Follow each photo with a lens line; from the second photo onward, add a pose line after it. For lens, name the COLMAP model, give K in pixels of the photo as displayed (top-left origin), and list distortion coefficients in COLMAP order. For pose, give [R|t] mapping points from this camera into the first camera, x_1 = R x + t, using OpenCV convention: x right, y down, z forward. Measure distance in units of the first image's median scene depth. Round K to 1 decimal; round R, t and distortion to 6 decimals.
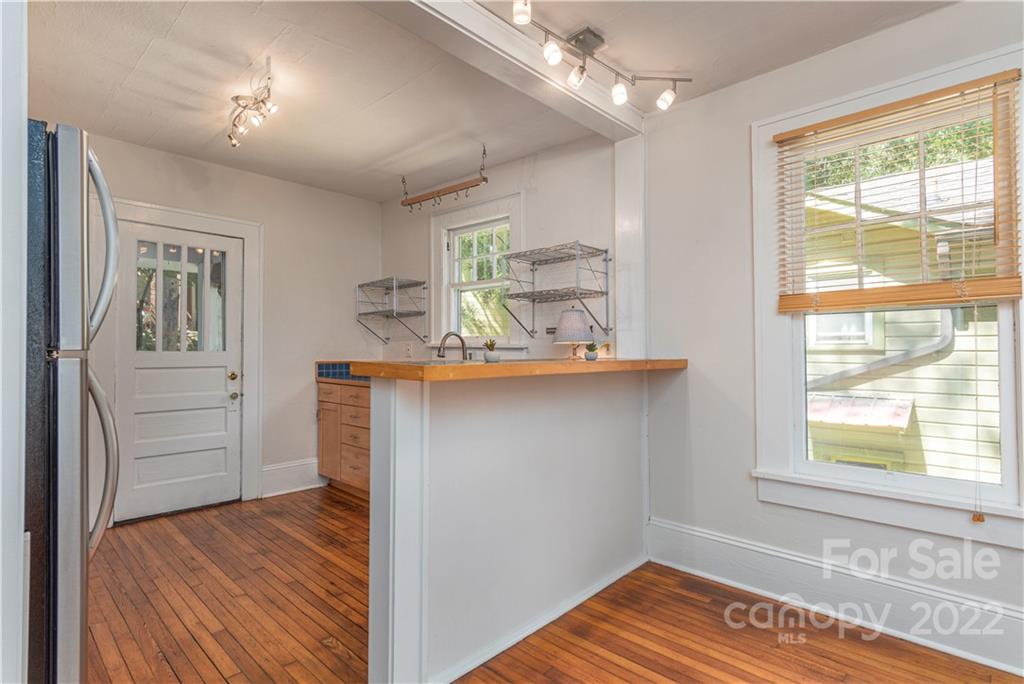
lens RADIAL K [[506.1, 0, 509.1], [0, 506.1, 347.6], [0, 0, 1]] dist [-0.000737, 0.000105]
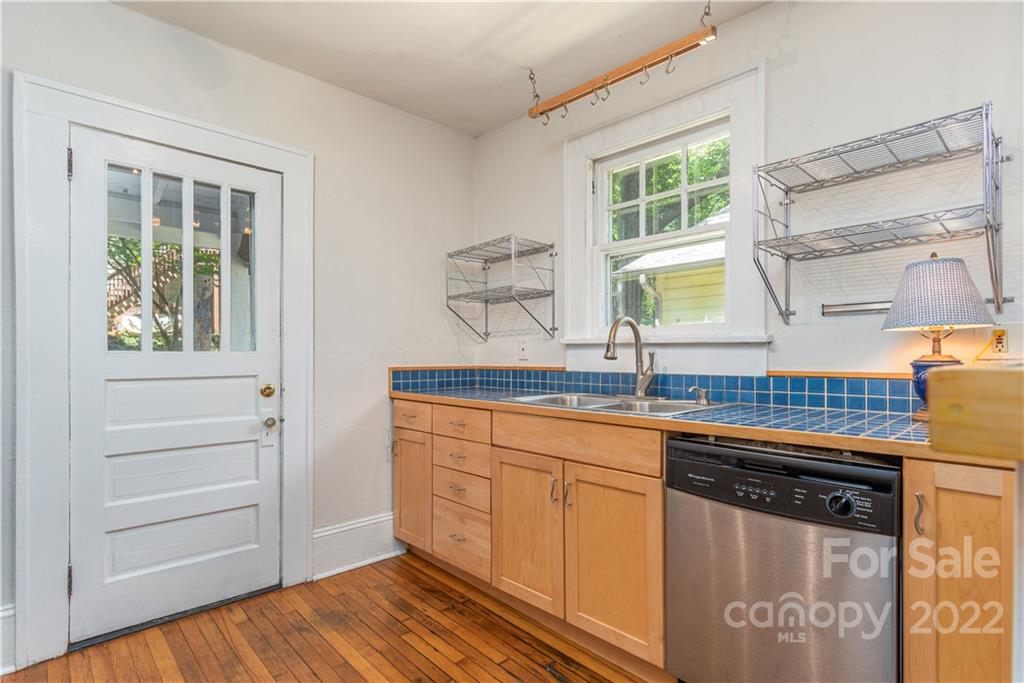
lens RADIAL K [[501.9, 0, 510.3], [0, 501.9, 355.7], [0, 0, 1]] dist [0.002676, 0.000526]
pose [[0.998322, -0.003945, -0.057769, -0.205554], [0.004222, 0.999980, 0.004675, 0.010588], [0.057749, -0.004911, 0.998319, 0.389559]]
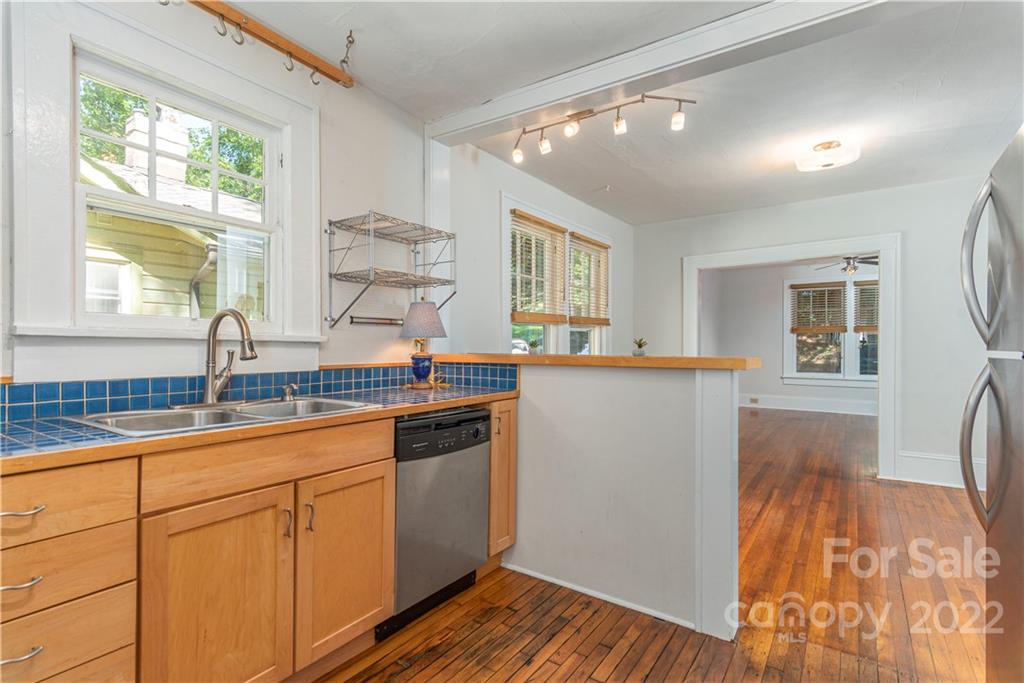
lens RADIAL K [[506.1, 0, 509.1], [0, 506.1, 347.1], [0, 0, 1]] dist [-0.000737, 0.000105]
pose [[-0.167431, -0.006832, 0.985860, -0.636901], [-0.014650, 0.999883, 0.004441, 0.000286], [-0.985775, -0.013699, -0.167511, 0.797917]]
